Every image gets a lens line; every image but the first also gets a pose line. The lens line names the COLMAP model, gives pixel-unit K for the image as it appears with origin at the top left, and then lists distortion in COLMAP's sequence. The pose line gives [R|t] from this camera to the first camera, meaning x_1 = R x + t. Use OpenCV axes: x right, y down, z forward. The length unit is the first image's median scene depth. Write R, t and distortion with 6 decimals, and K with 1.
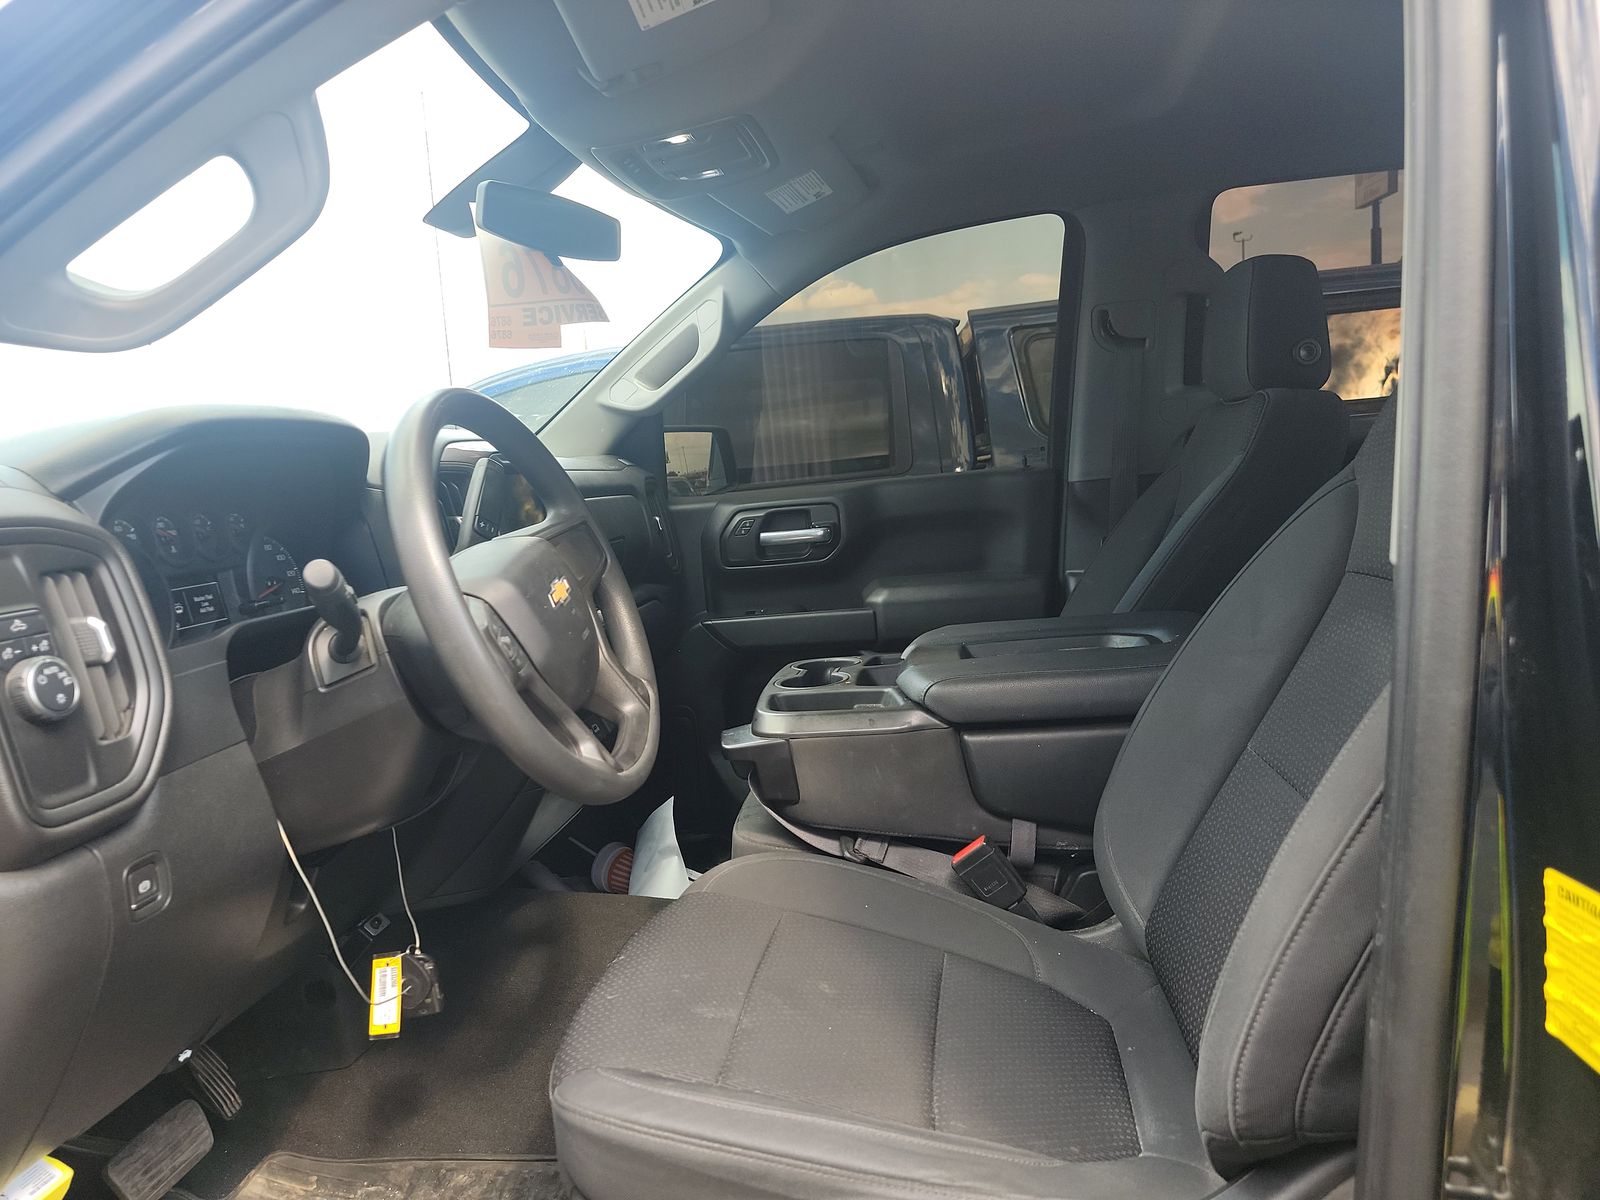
lens RADIAL K [[1121.3, 0, 800.0], [0, 1121.3, 600.0], [0, 0, 1]] dist [0.060102, -0.056026]
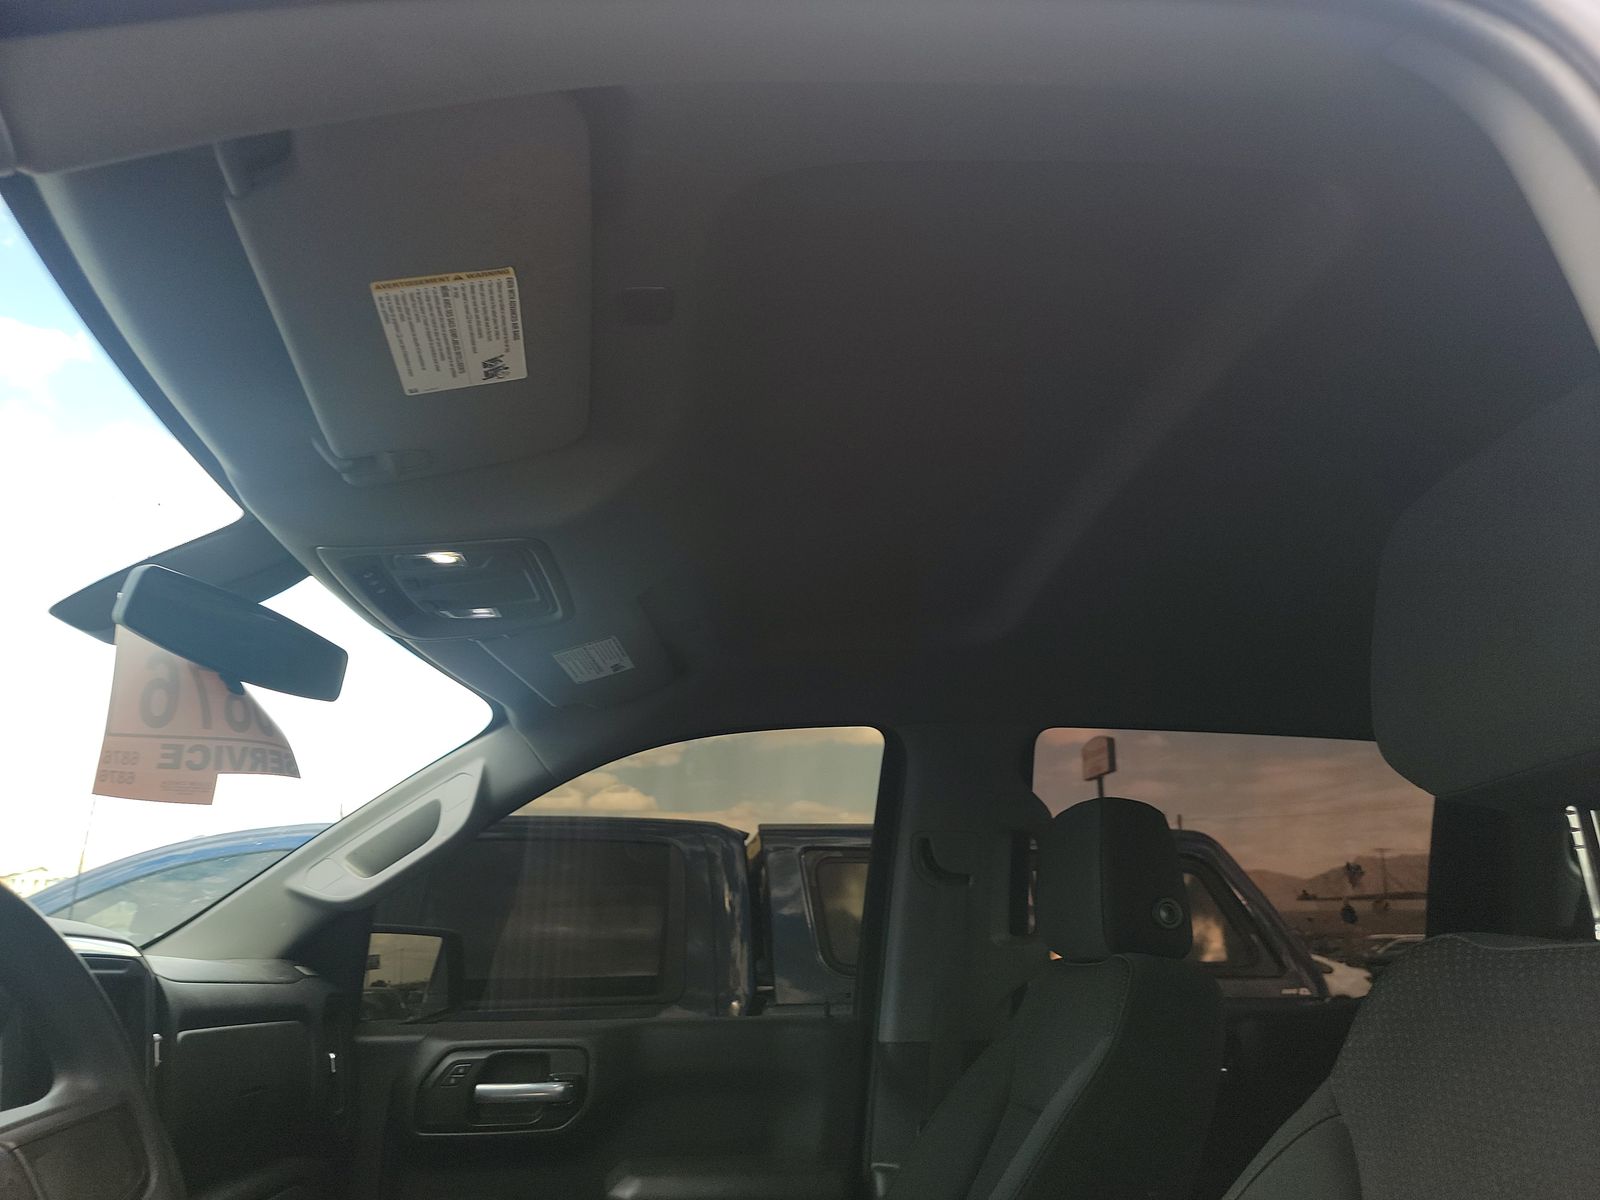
lens RADIAL K [[1125.7, 0, 830.0], [0, 1125.7, 620.5], [0, 0, 1]] dist [0.019381, 0.000879]
pose [[0.971038, 0.145528, 0.189493, 0.005008], [-0.053758, 0.905840, -0.420195, -0.036575], [-0.232800, 0.397838, 0.887428, 0.165936]]
